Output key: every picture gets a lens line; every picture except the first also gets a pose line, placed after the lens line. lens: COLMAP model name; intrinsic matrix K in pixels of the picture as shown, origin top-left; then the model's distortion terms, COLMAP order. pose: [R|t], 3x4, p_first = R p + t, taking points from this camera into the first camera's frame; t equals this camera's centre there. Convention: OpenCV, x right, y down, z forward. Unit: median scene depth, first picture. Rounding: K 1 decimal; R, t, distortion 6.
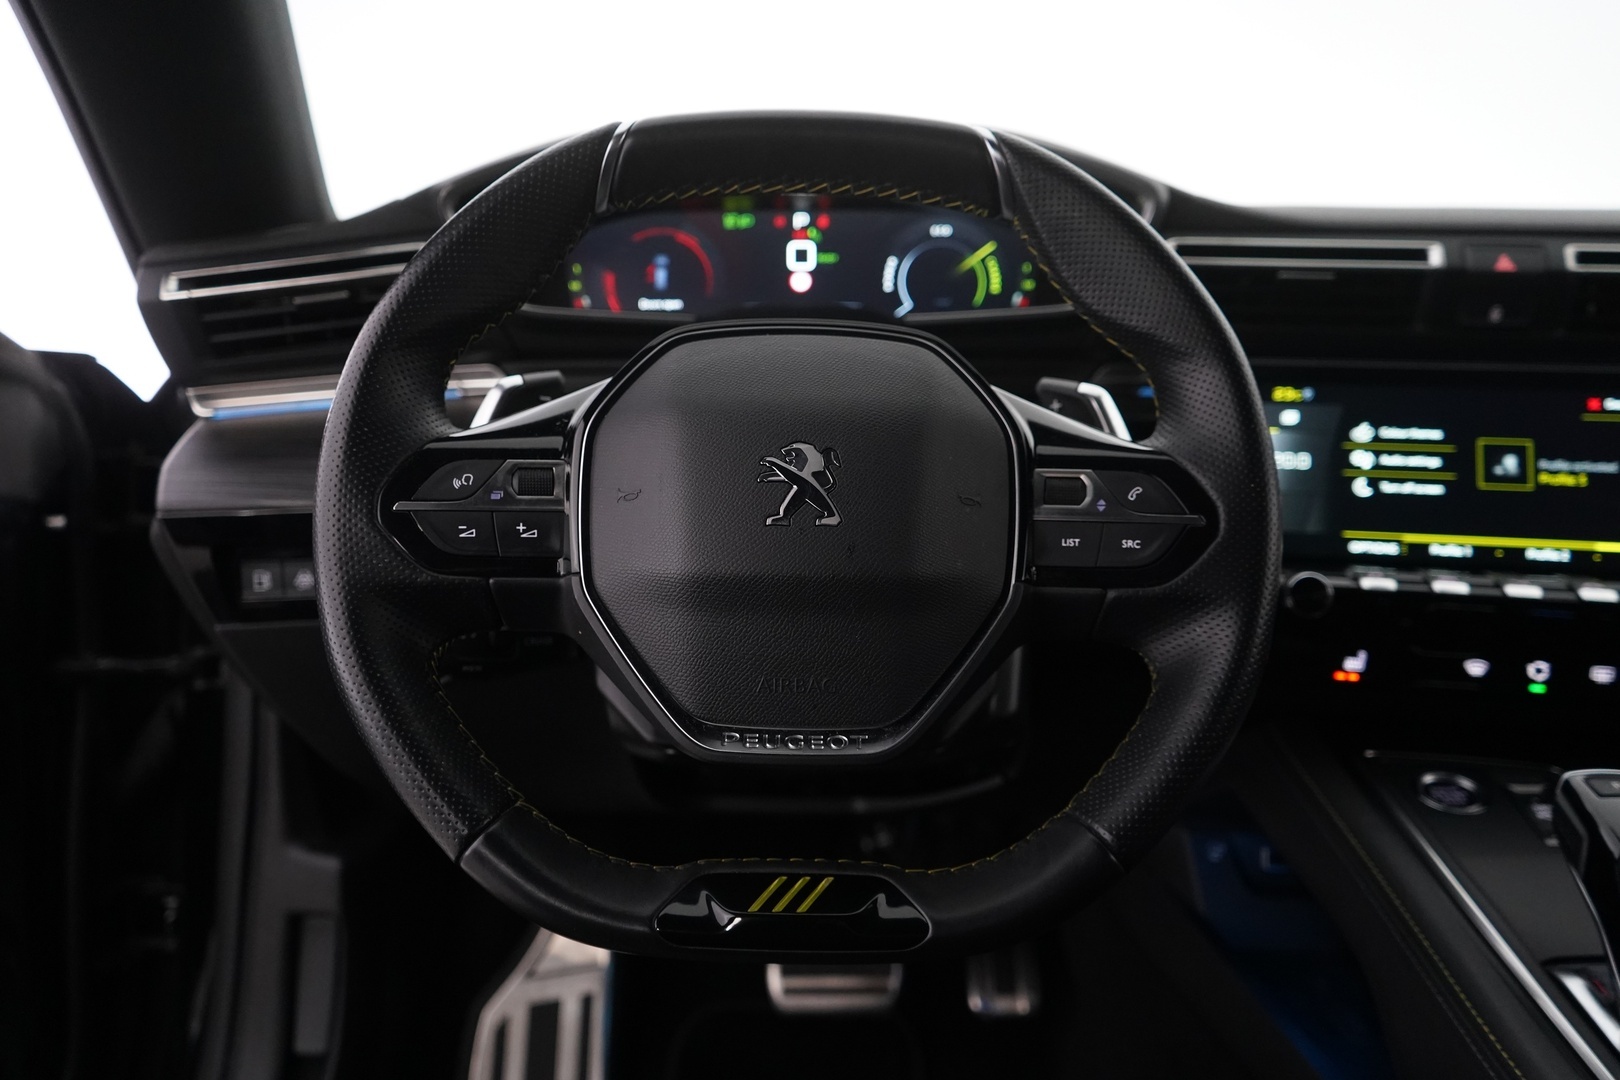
lens RADIAL K [[1331.8, 0, 810.0], [0, 1331.8, 540.0], [0, 0, 1]] dist [0.007442, 0.006941]
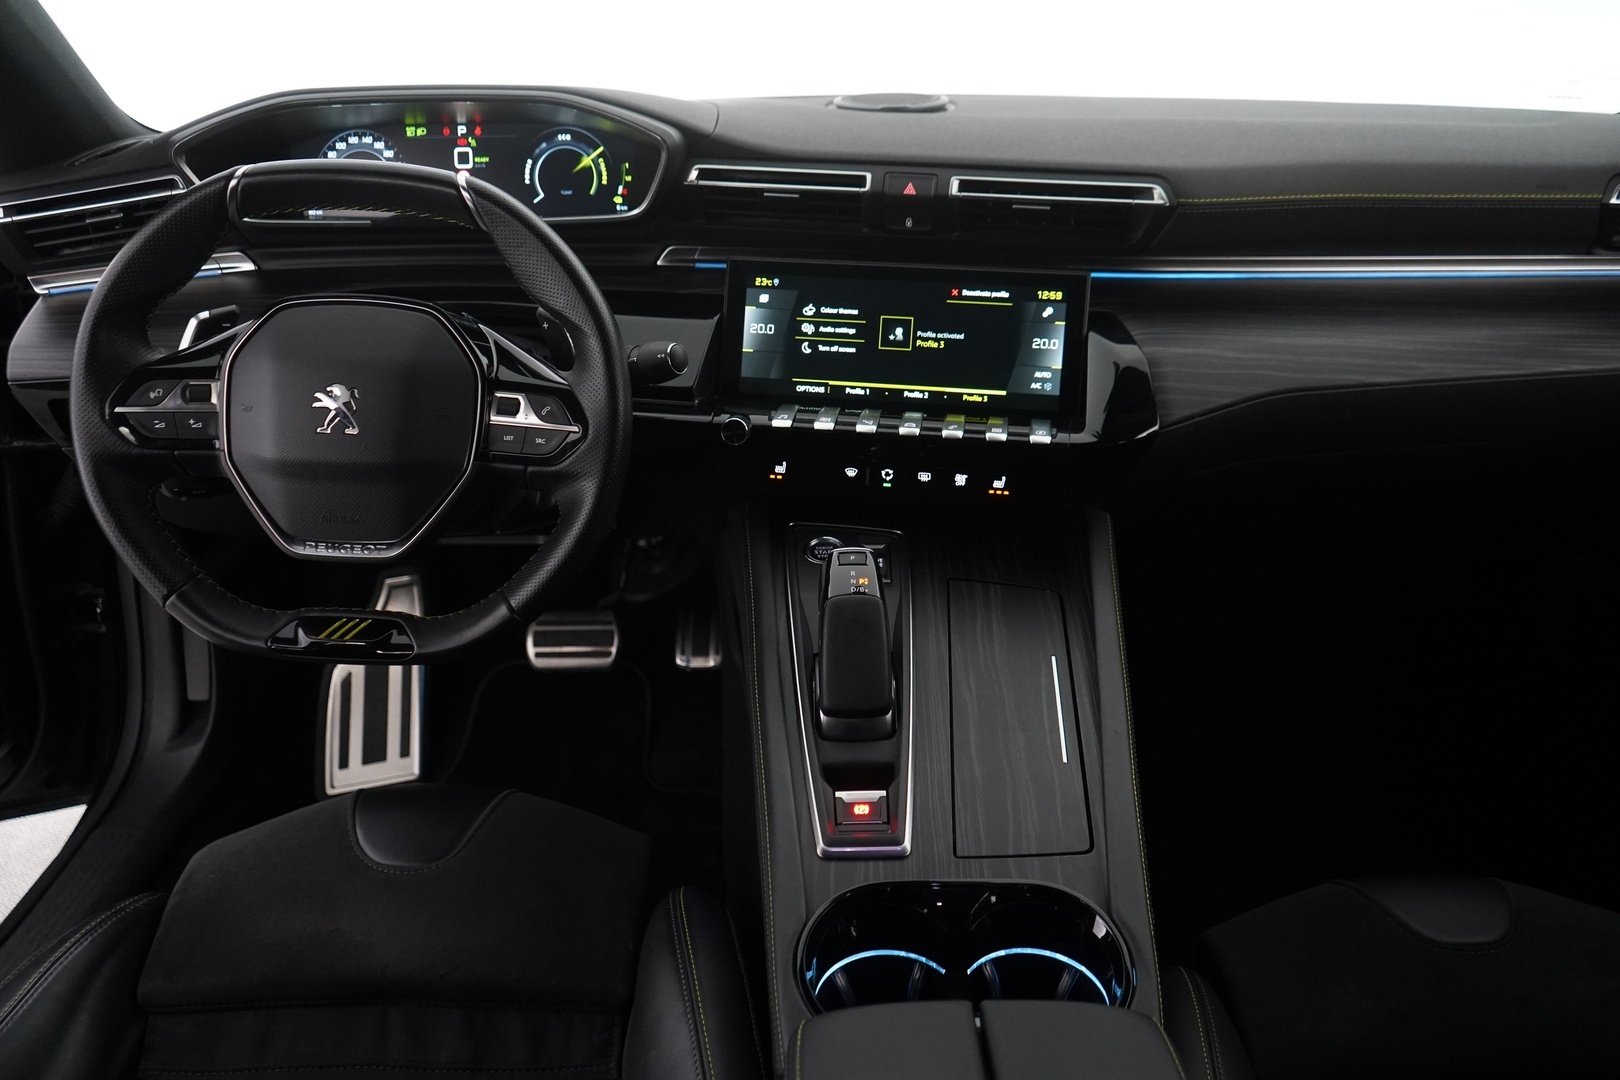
lens RADIAL K [[1285.0, 0, 810.0], [0, 1285.0, 540.0], [0, 0, 1]] dist [-0.006875, -0.007508]
pose [[0.999956, -0.008368, -0.004190, 0.429504], [0.009164, 0.966307, 0.257230, -0.206077], [0.001897, -0.257257, 0.966341, -0.464295]]
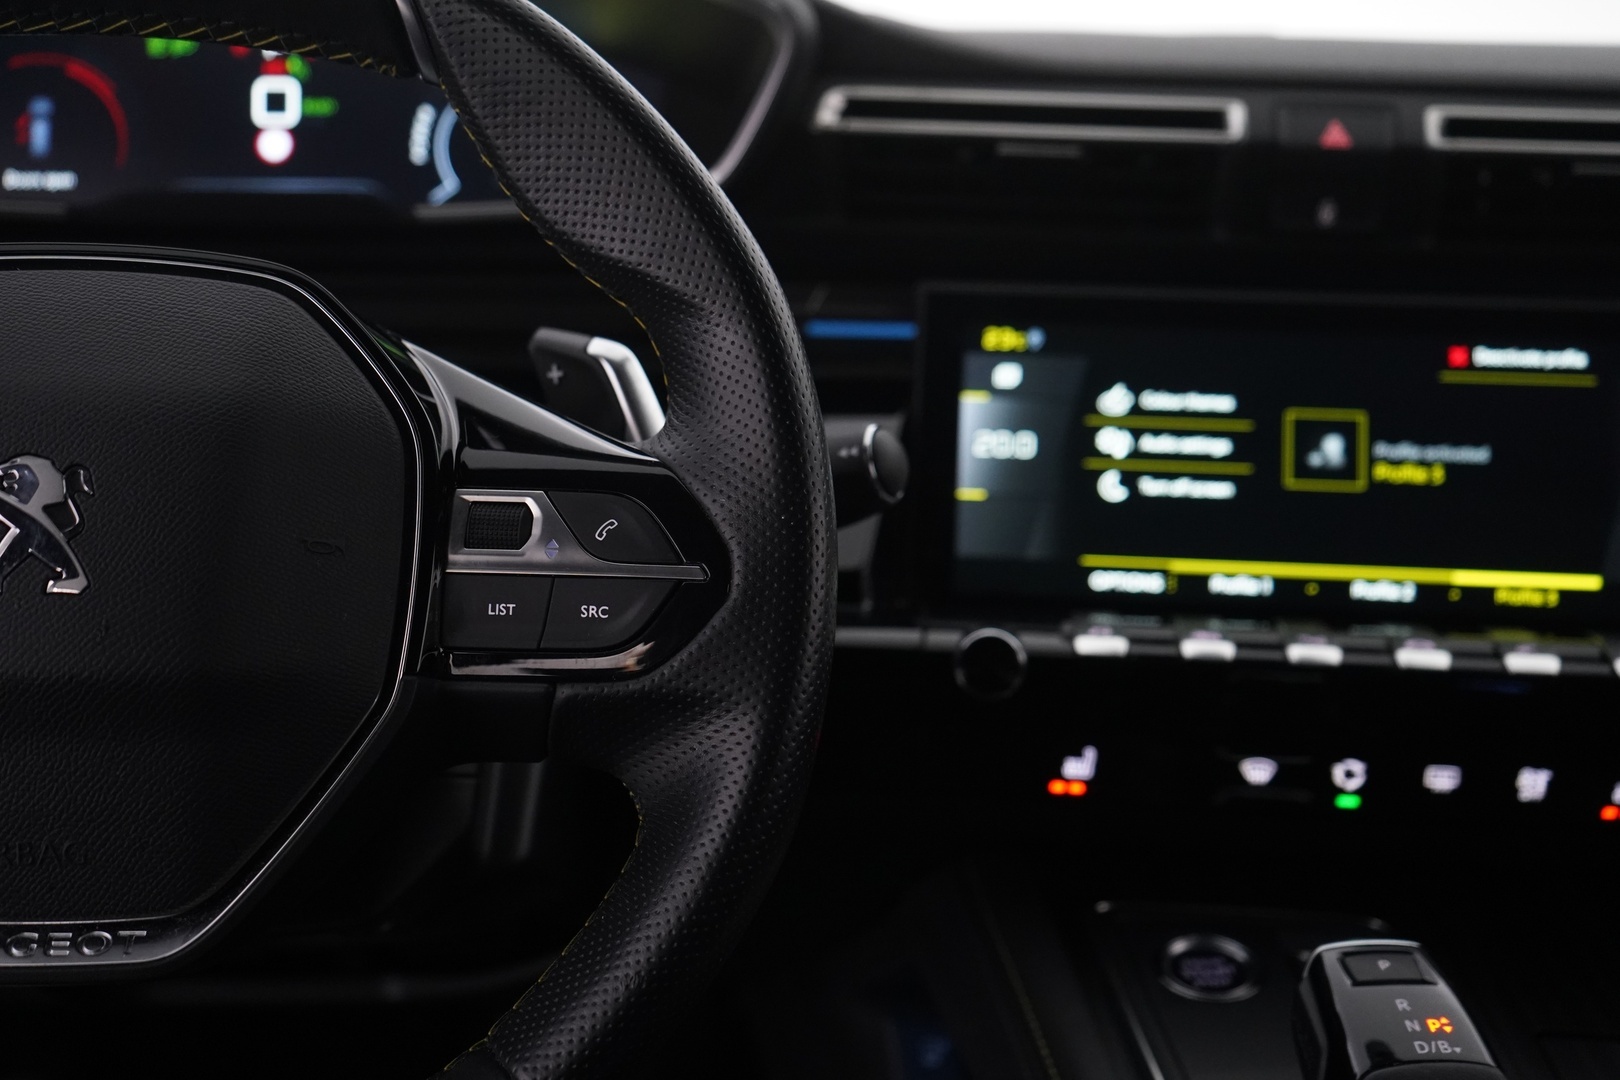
lens RADIAL K [[2134.3, 0, 810.0], [0, 2134.3, 540.0], [0, 0, 1]] dist [0.017795, 0.032086]
pose [[0.996258, -0.009400, 0.085920, 0.184571], [0.007784, 0.999787, 0.019127, -0.035133], [-0.086081, -0.018387, 0.996118, -0.006980]]
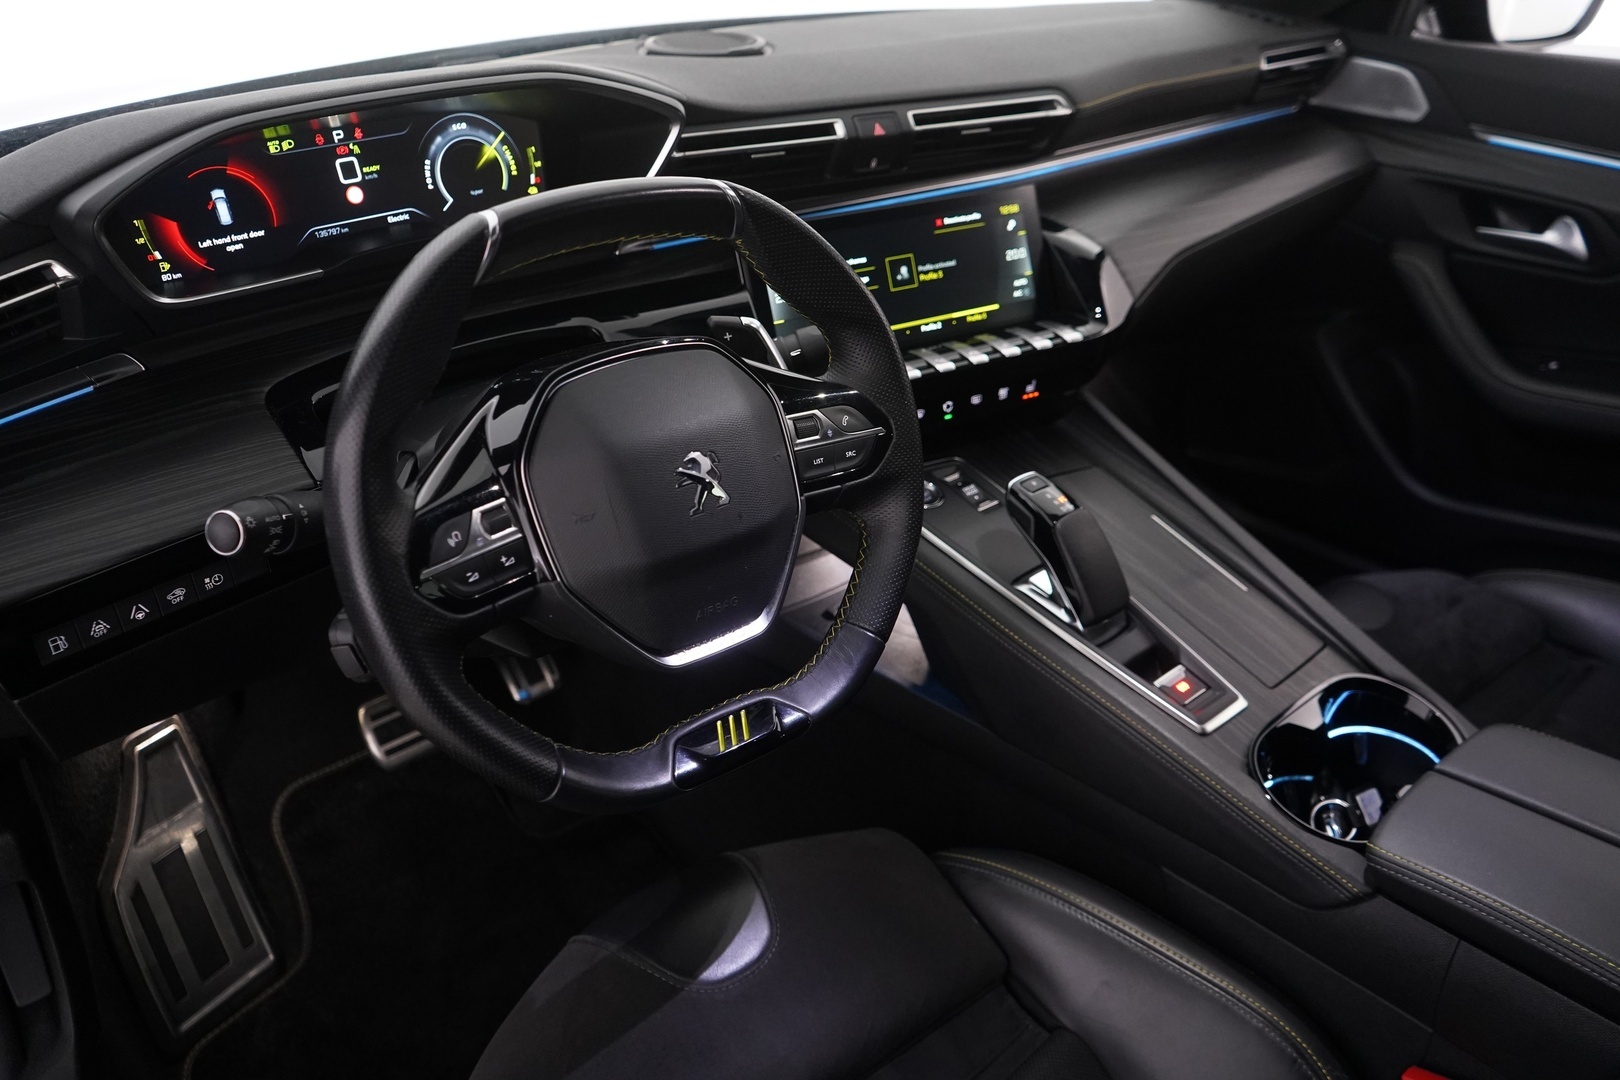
lens RADIAL K [[1285.0, 0, 810.0], [0, 1285.0, 540.0], [0, 0, 1]] dist [-0.006875, -0.007508]
pose [[0.756783, -0.327167, 0.565899, -0.498862], [0.125763, 0.922432, 0.365106, -0.327380], [-0.641454, -0.205137, 0.739226, -0.088778]]
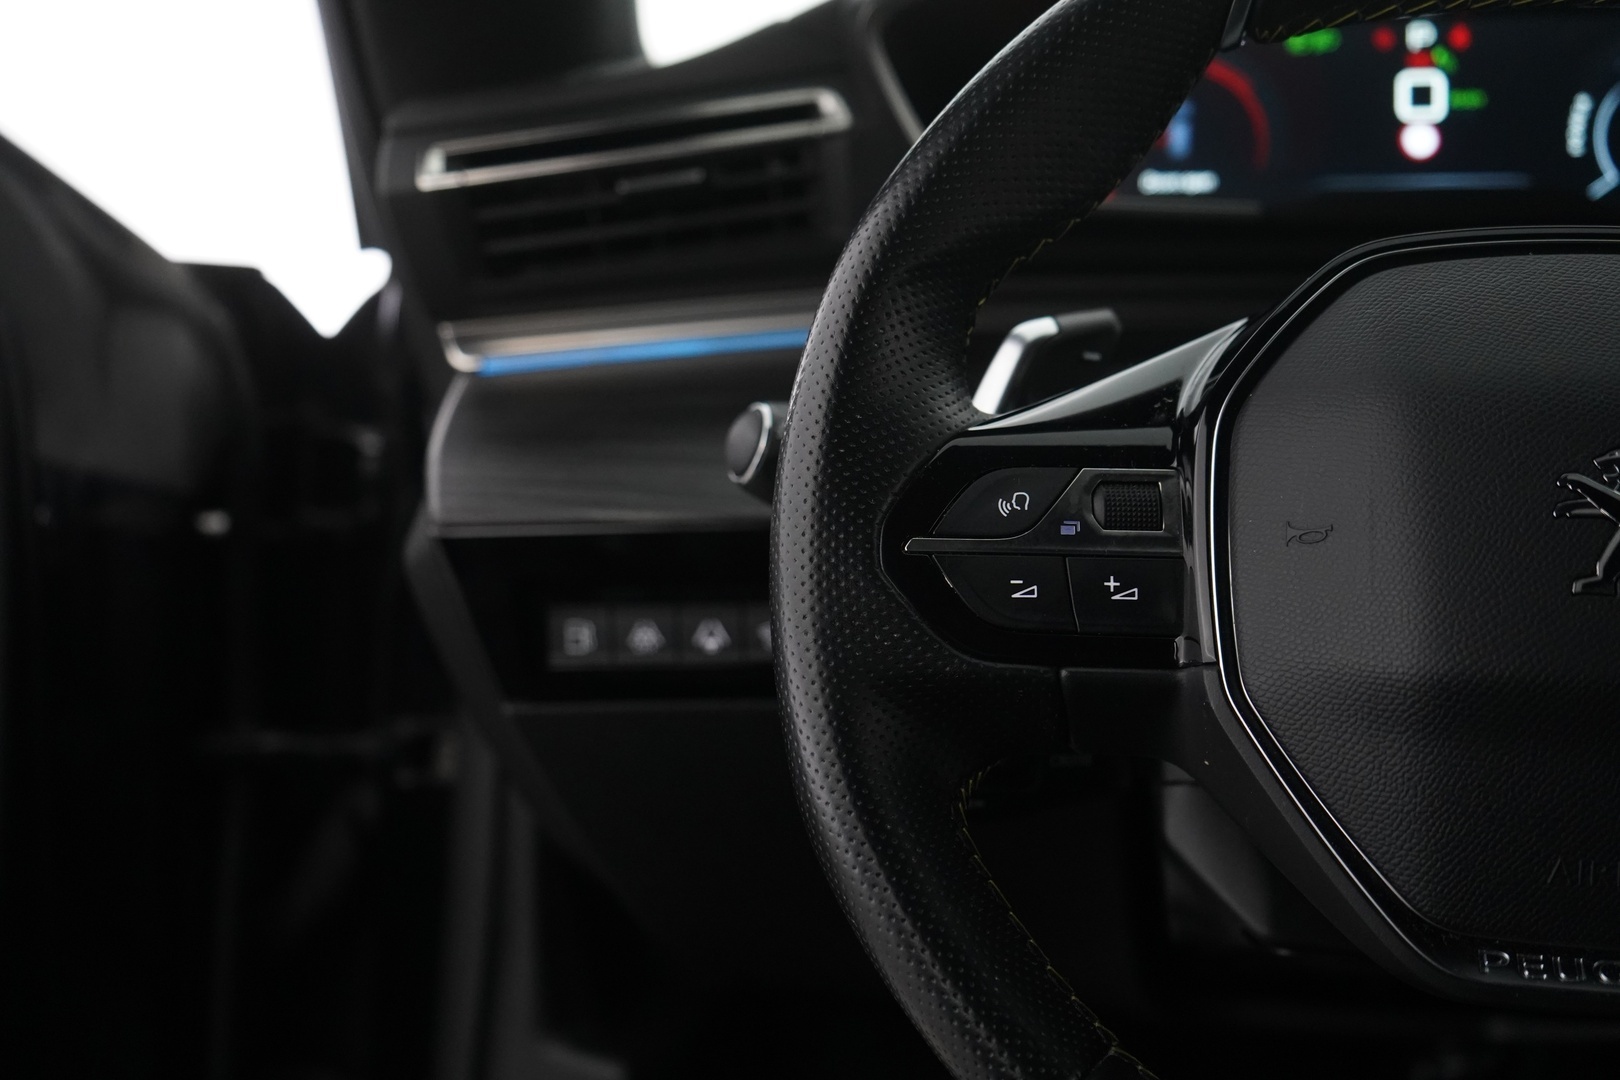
lens RADIAL K [[2113.0, 0, 810.0], [0, 2113.0, 540.0], [0, 0, 1]] dist [0.006150, 0.058020]
pose [[0.987575, 0.016291, -0.156302, -0.150747], [-0.014897, 0.999838, 0.010085, -0.026947], [0.156441, -0.007631, 0.987658, 0.036261]]
